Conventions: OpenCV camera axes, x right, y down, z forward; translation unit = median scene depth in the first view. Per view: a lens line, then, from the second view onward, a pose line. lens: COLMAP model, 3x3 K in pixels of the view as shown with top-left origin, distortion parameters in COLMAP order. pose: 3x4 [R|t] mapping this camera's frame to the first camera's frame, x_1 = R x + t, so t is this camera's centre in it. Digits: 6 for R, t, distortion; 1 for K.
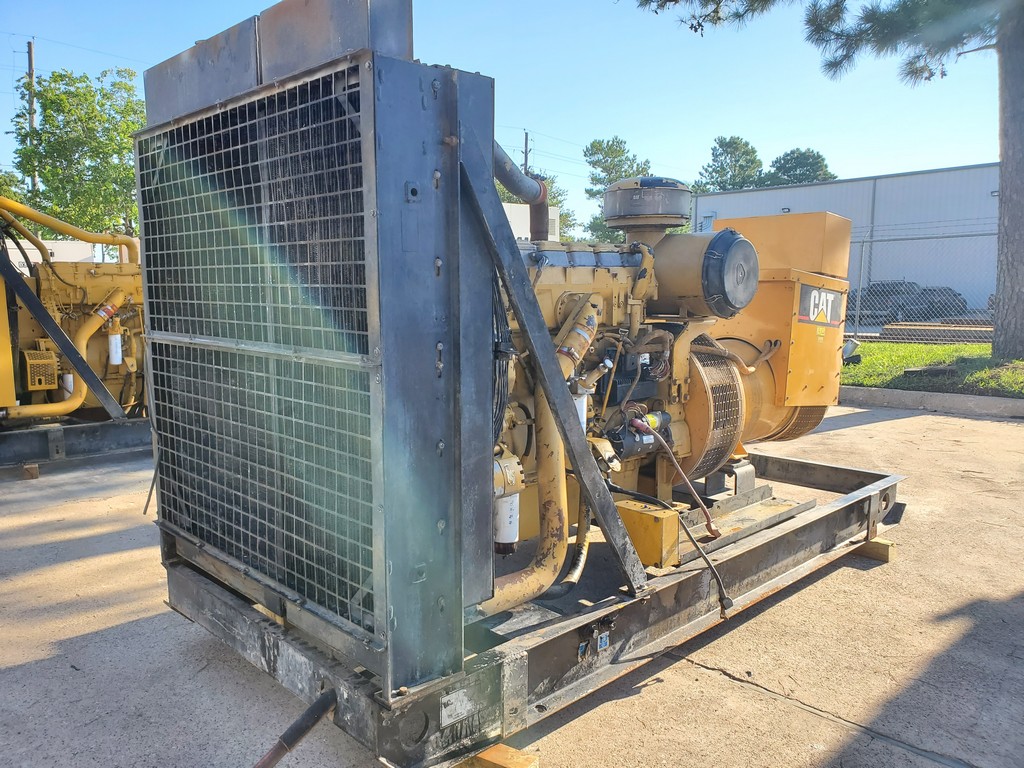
lens RADIAL K [[783.5, 0, 512.0], [0, 783.5, 384.0], [0, 0, 1]] dist [0.020121, 0.003026]
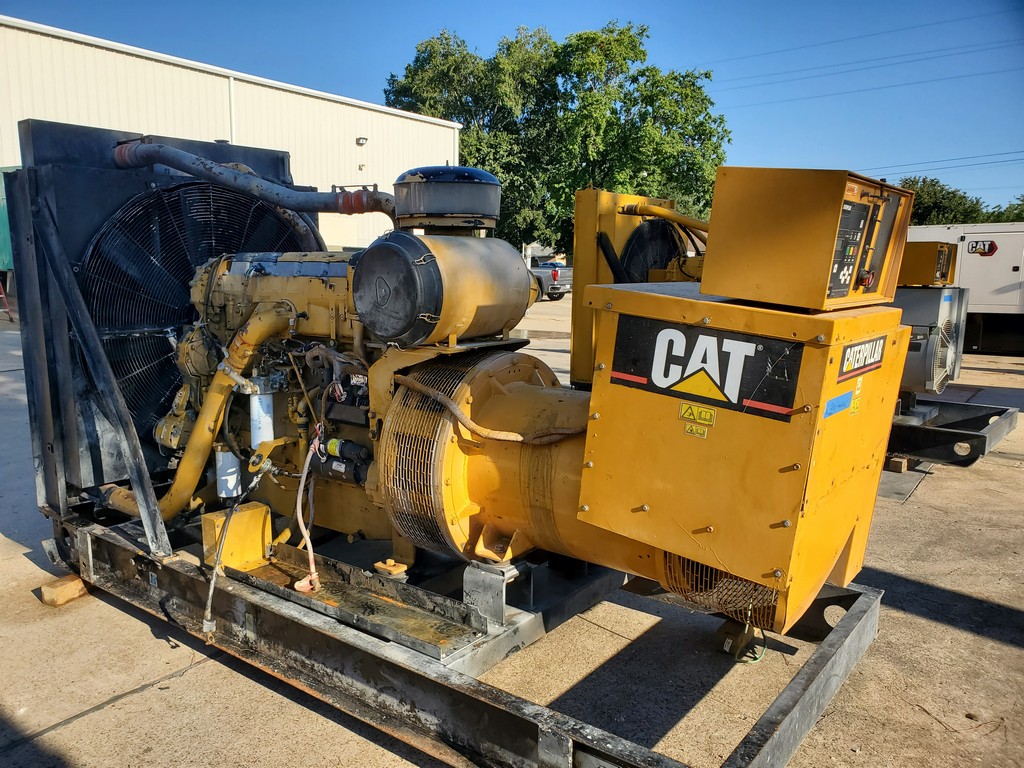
lens RADIAL K [[806.0, 0, 508.5], [0, 806.0, 397.2], [0, 0, 1]] dist [0.025228, -0.008037]
pose [[0.148307, 0.168945, -0.974404, 1.180162], [-0.131293, 0.979942, 0.149922, -0.187744], [0.980187, 0.105698, 0.167513, 1.095450]]
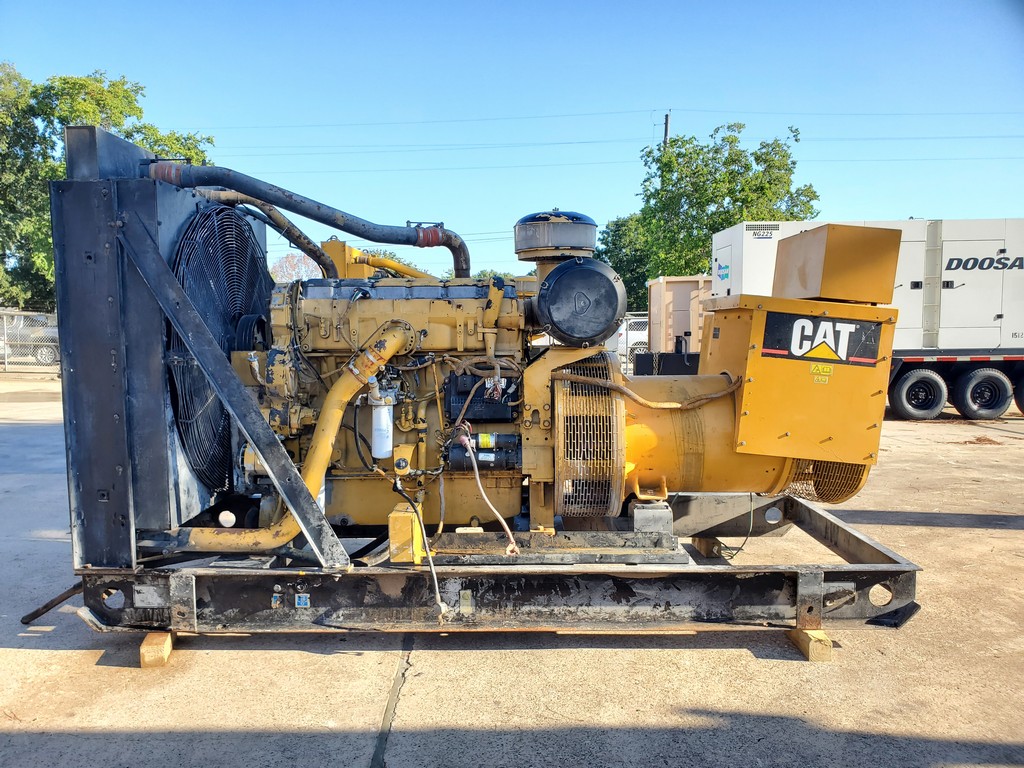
lens RADIAL K [[806.0, 0, 508.5], [0, 806.0, 397.2], [0, 0, 1]] dist [0.025228, -0.008037]
pose [[0.714958, 0.059783, -0.696607, 1.019714], [-0.083492, 0.996508, -0.000170, -0.015675], [0.694164, 0.058283, 0.717453, 0.245139]]
